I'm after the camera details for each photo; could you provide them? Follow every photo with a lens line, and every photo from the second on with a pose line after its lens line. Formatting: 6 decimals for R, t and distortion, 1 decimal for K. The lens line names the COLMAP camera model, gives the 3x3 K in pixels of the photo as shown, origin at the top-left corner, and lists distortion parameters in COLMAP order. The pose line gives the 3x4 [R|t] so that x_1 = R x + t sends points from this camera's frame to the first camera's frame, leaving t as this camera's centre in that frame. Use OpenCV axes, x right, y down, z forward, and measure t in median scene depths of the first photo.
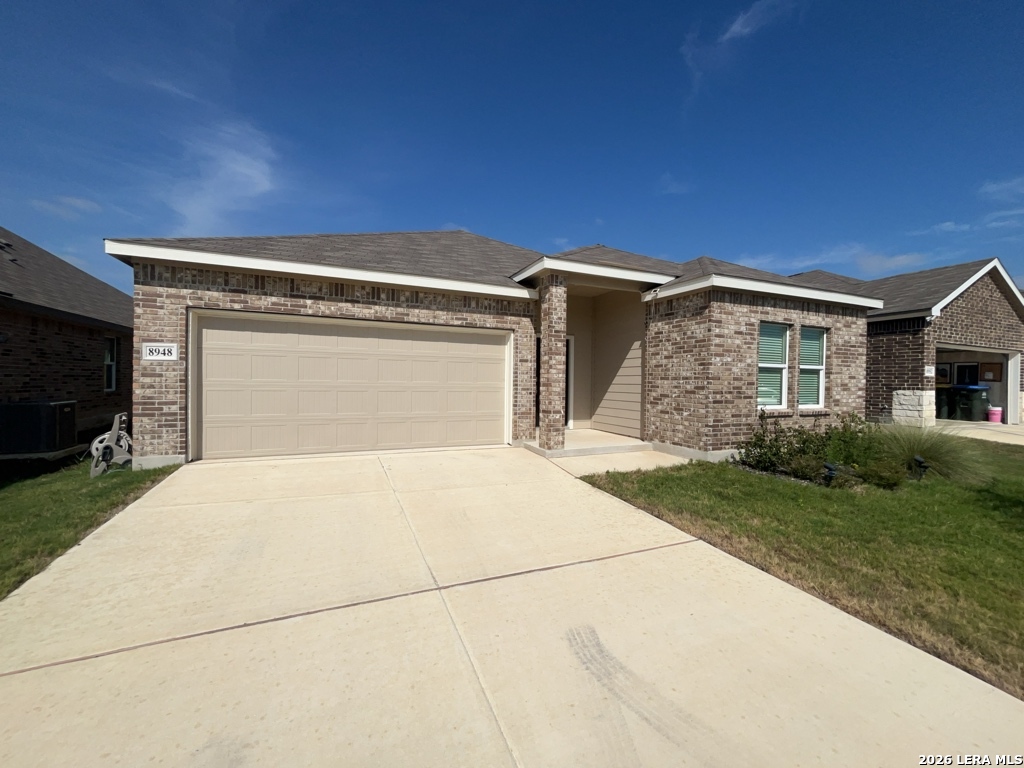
lens RADIAL K [[413.8, 0, 515.7], [0, 413.8, 383.2], [0, 0, 1]] dist [-0.002301, -0.000836]
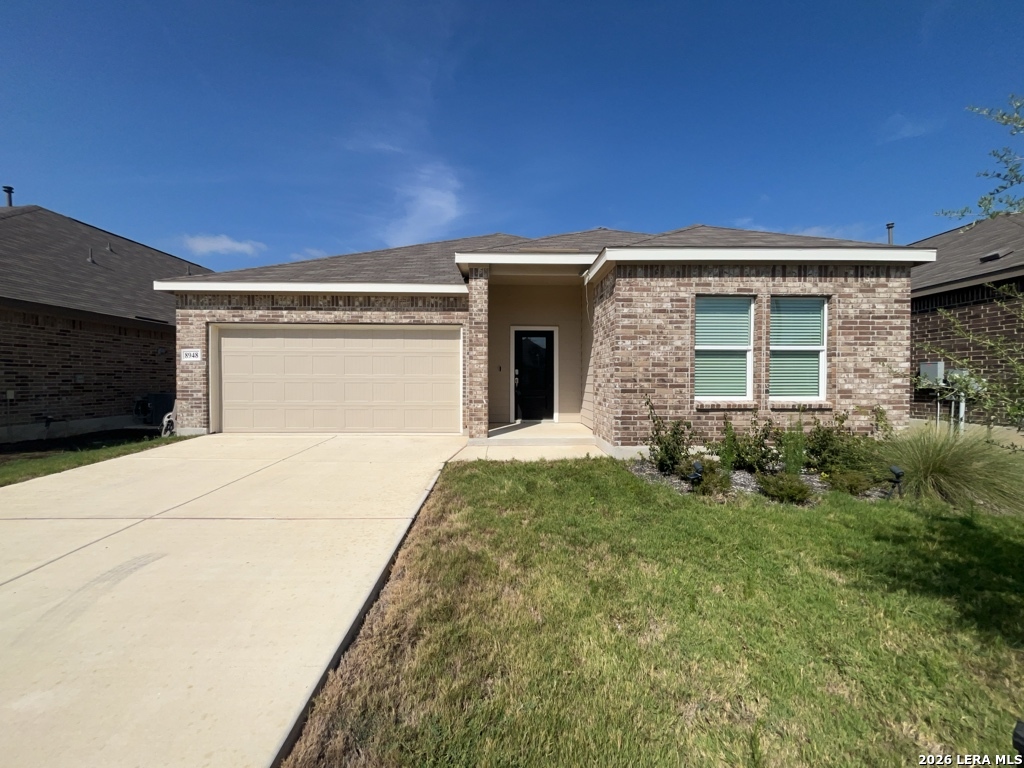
lens RADIAL K [[413.8, 0, 510.8], [0, 413.8, 381.8], [0, 0, 1]] dist [-0.002301, -0.000836]
pose [[0.923521, -0.010035, -0.383417, 0.574972], [0.008214, 0.999946, -0.006387, 0.028346], [0.383460, 0.002749, 0.923553, 0.085182]]
